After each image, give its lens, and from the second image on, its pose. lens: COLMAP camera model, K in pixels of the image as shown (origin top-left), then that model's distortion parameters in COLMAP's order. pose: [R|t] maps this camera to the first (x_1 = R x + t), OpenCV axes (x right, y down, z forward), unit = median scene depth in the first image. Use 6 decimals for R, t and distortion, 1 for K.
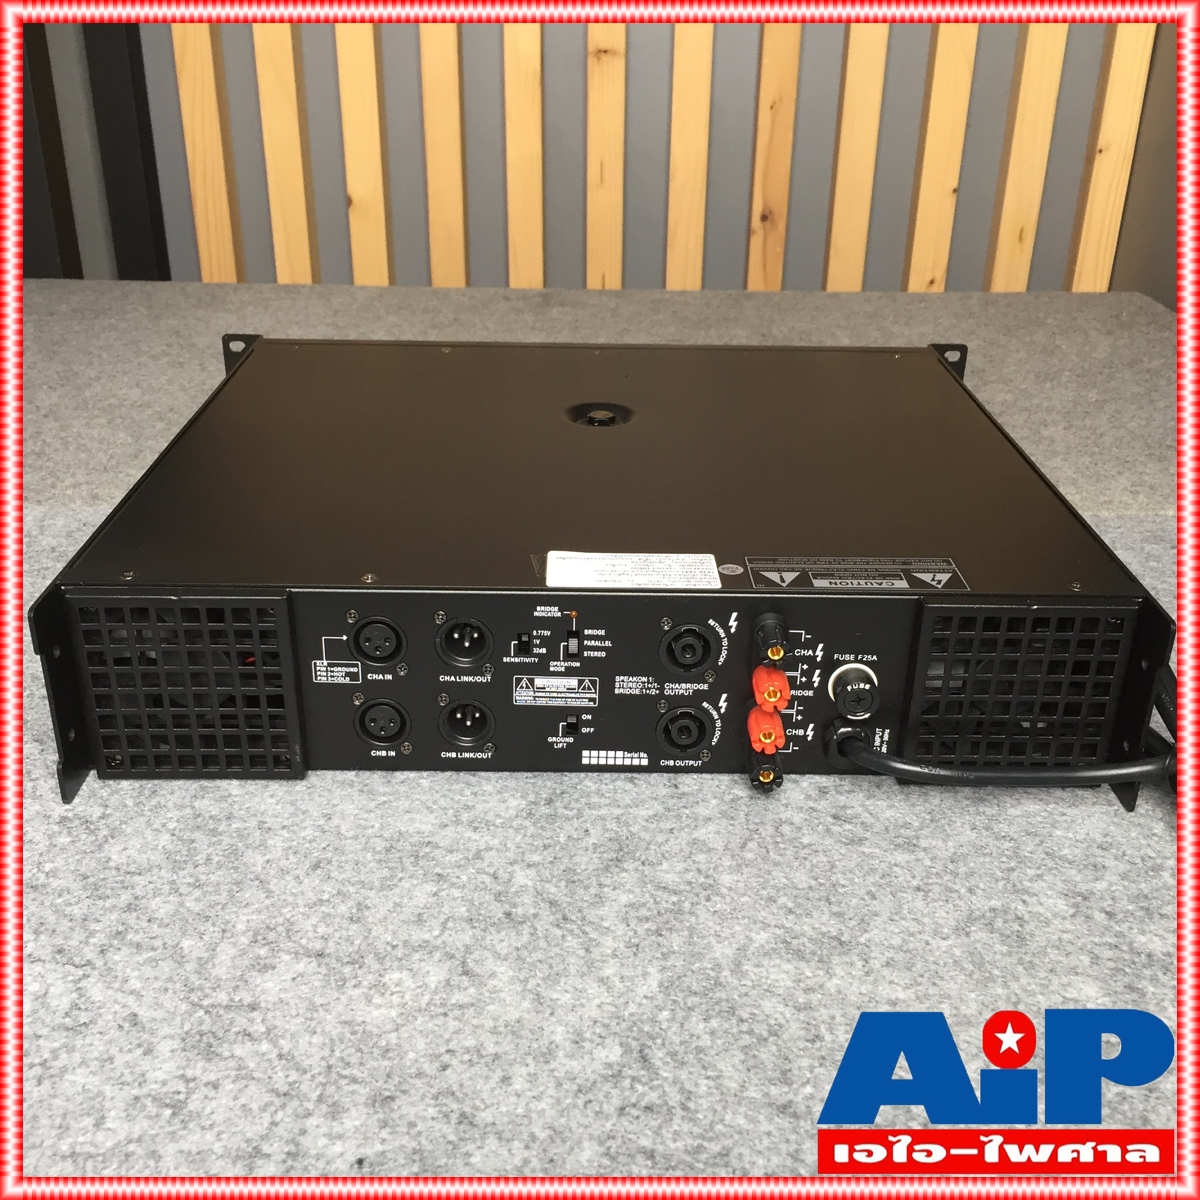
lens RADIAL K [[1318.7, 0, 601.3], [0, 1318.7, 599.7], [0, 0, 1]] dist [0.078551, -0.106330]
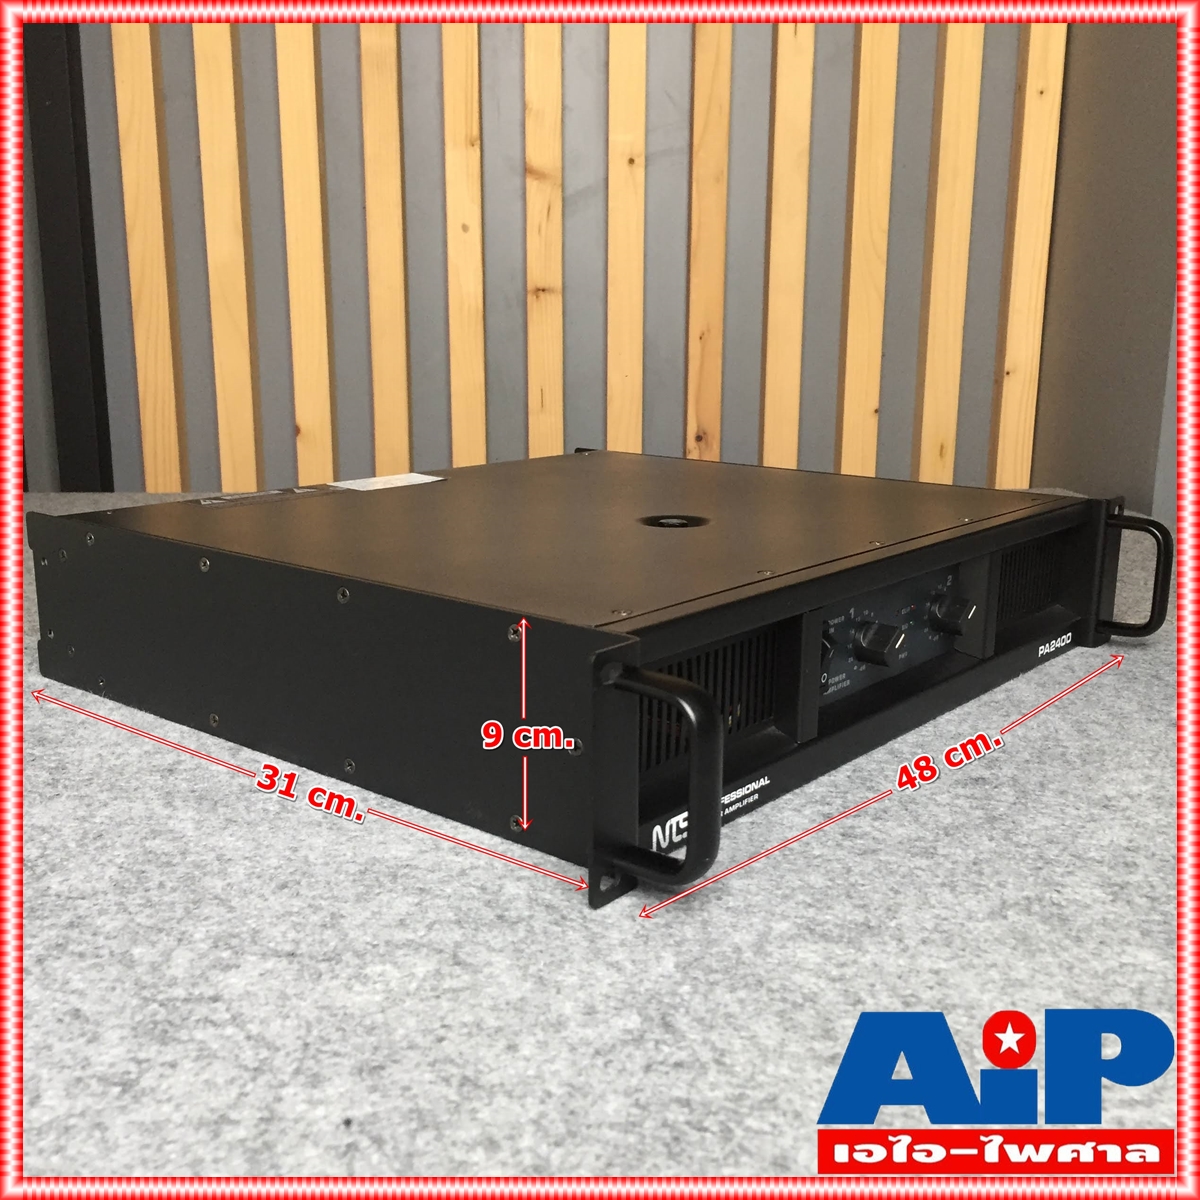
lens RADIAL K [[1318.7, 0, 601.3], [0, 1318.7, 599.7], [0, 0, 1]] dist [0.078551, -0.106330]
pose [[0.998225, -0.022510, 0.055130, -0.047818], [0.034646, 0.972515, -0.230250, 0.243242], [-0.048432, 0.231751, 0.971569, 0.073790]]
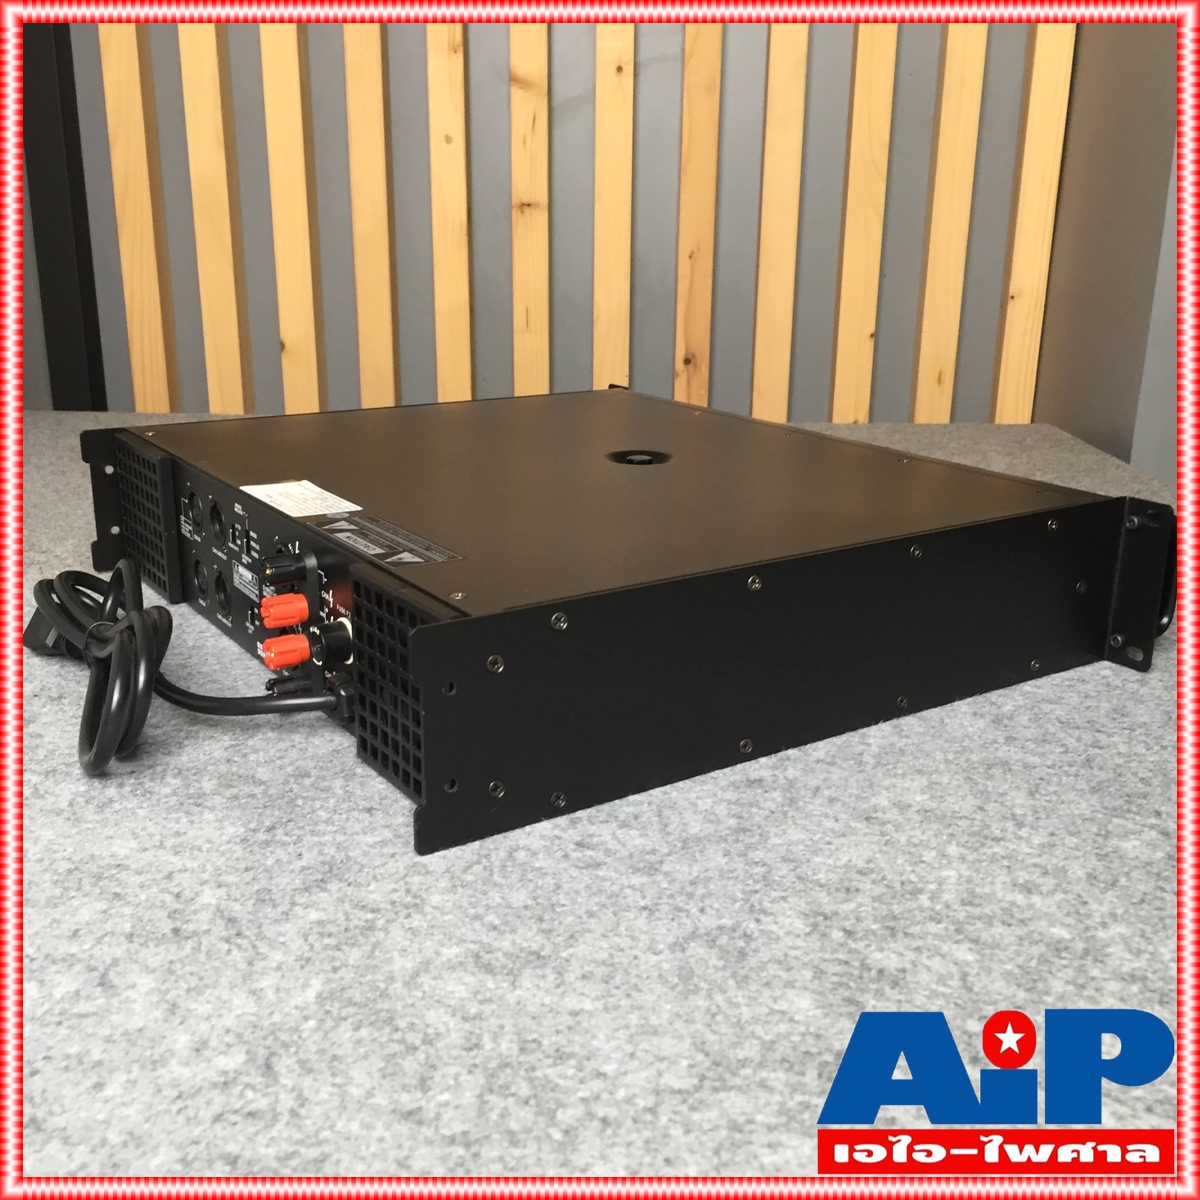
lens RADIAL K [[1318.7, 0, 601.3], [0, 1318.7, 599.7], [0, 0, 1]] dist [0.078551, -0.106330]
pose [[0.999918, 0.001477, -0.012687, 0.233556], [-0.003380, 0.988483, -0.151292, 0.155444], [0.012317, 0.151323, 0.988408, 0.081172]]
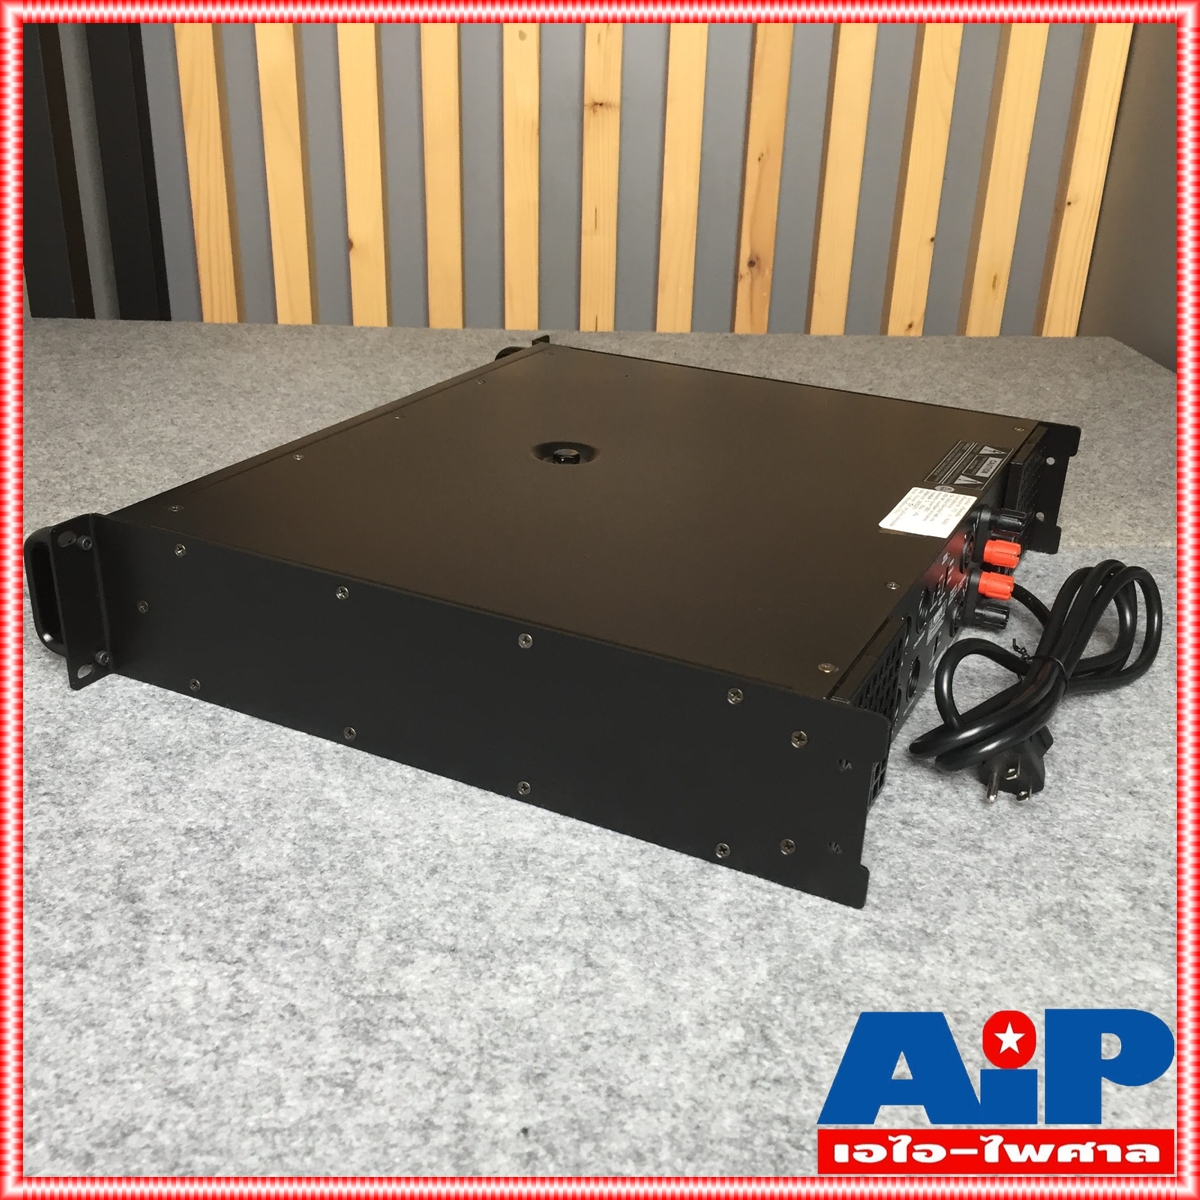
lens RADIAL K [[1316.7, 0, 601.2], [0, 1316.7, 600.0], [0, 0, 1]] dist [0.067265, -0.058997]
pose [[0.999136, -0.003092, 0.041438, -0.131920], [0.004191, 0.999641, -0.026452, 0.010937], [-0.041342, 0.026603, 0.998791, -0.087349]]
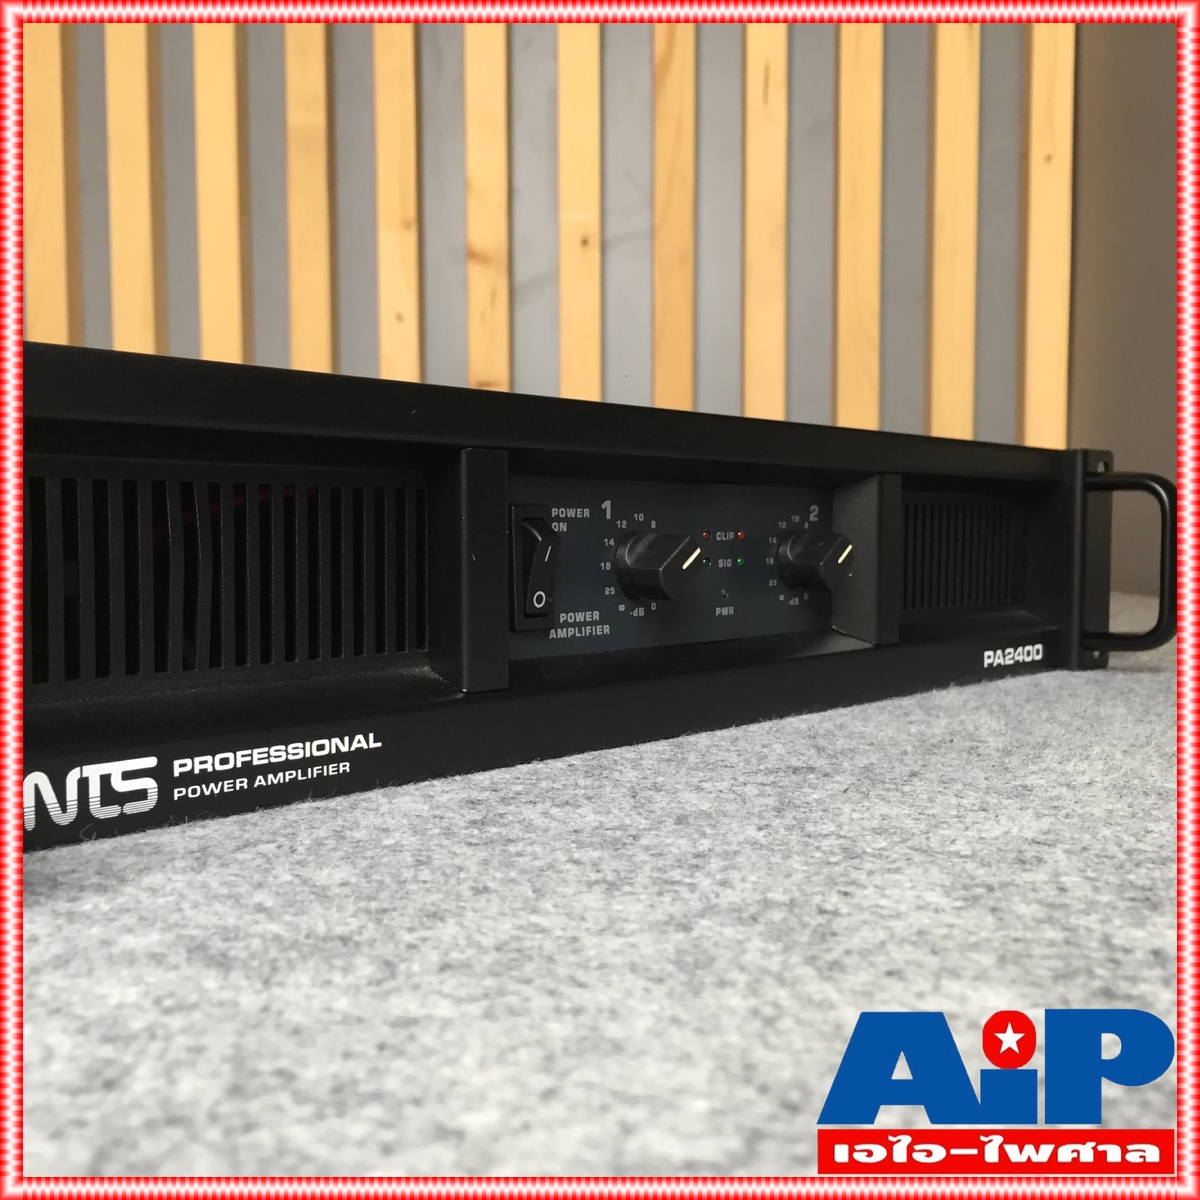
lens RADIAL K [[1328.5, 0, 600.0], [0, 1328.5, 602.8], [0, 0, 1]] dist [0.060082, -0.052039]
pose [[0.999807, -0.019657, -0.000734, 0.255431], [0.017813, 0.920590, -0.390123, 0.319354], [0.008344, 0.390034, 0.920762, 0.610455]]
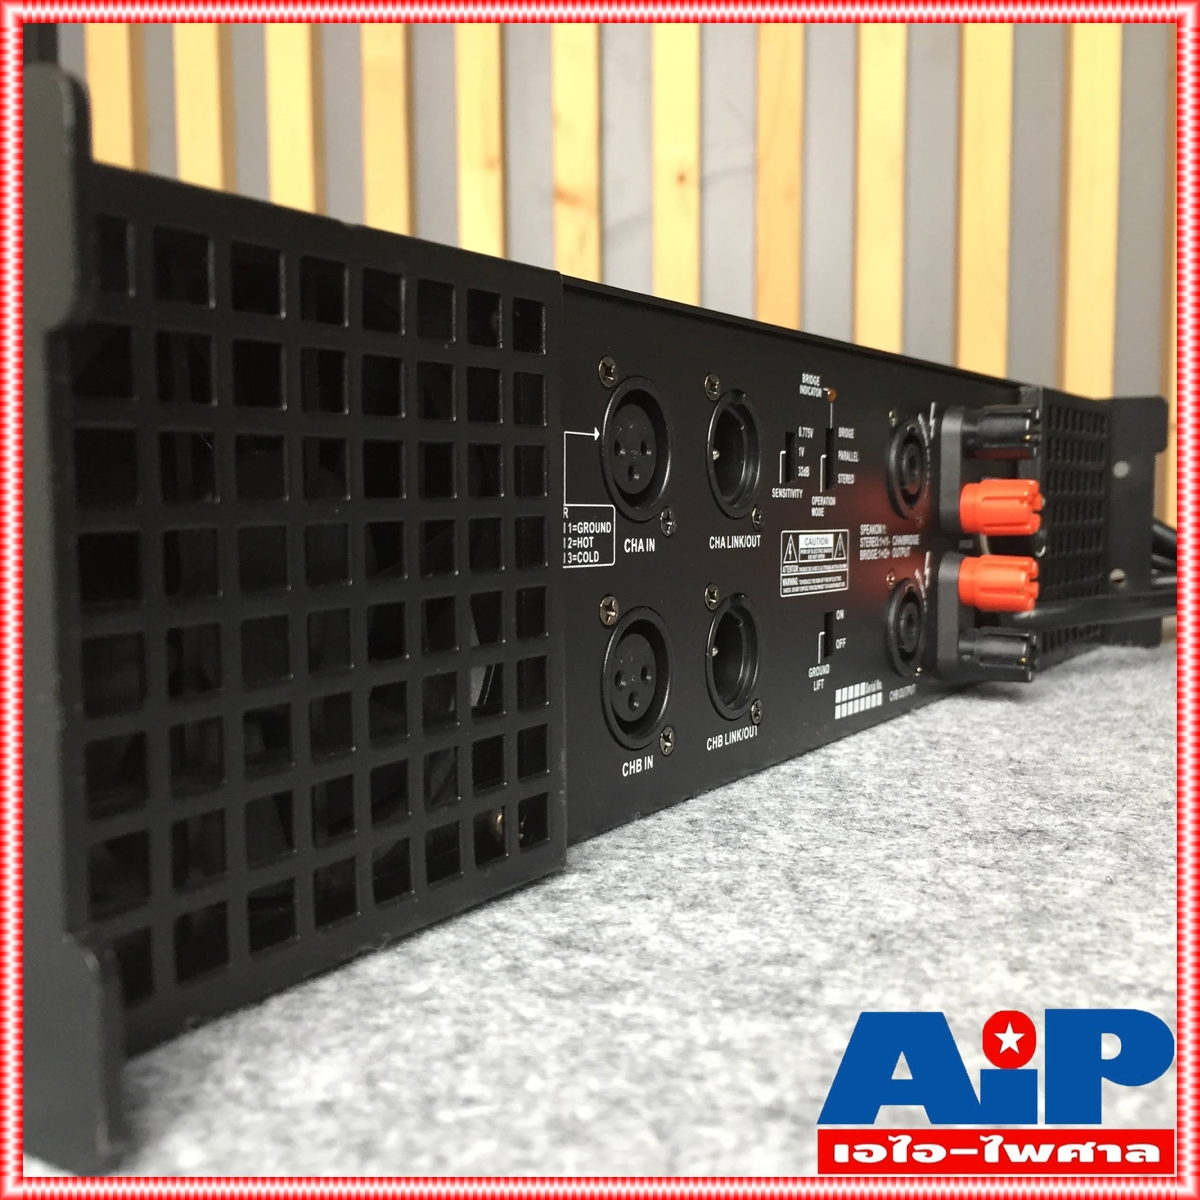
lens RADIAL K [[1328.5, 0, 600.0], [0, 1328.5, 602.8], [0, 0, 1]] dist [0.060082, -0.052039]
pose [[0.997603, -0.016515, -0.067202, 0.238673], [-0.009128, 0.931213, -0.364362, 0.233546], [0.068597, 0.364102, 0.928830, 0.787304]]
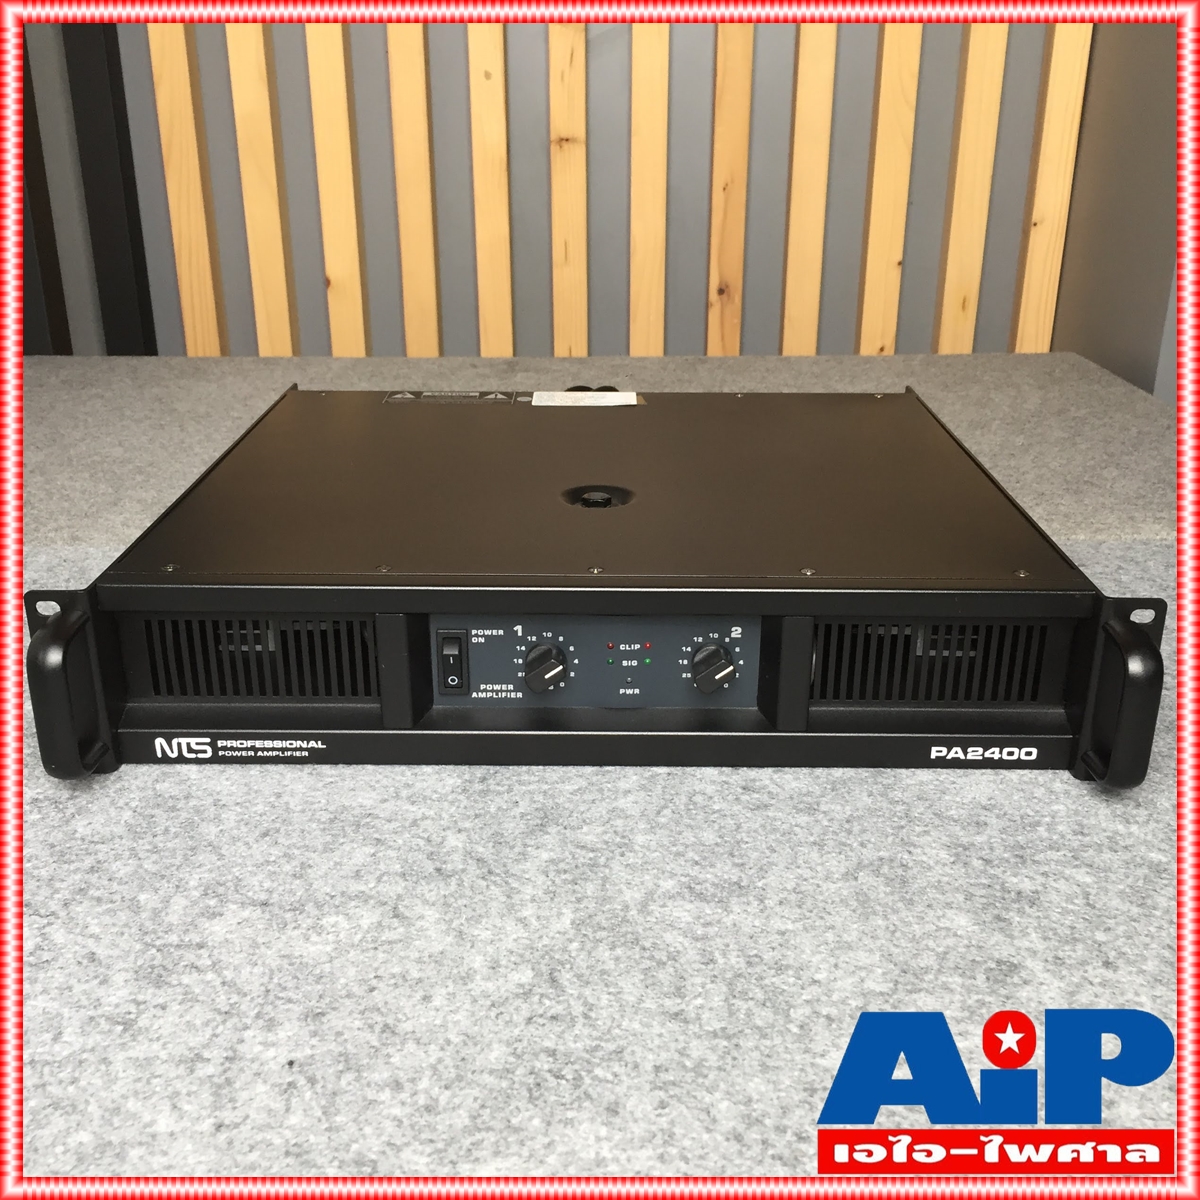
lens RADIAL K [[1318.7, 0, 601.3], [0, 1318.7, 599.7], [0, 0, 1]] dist [0.078551, -0.106330]
pose [[0.999858, -0.016543, 0.003223, 0.066070], [0.016727, 0.997422, -0.069786, 0.095595], [-0.002060, 0.069830, 0.997557, -0.111696]]
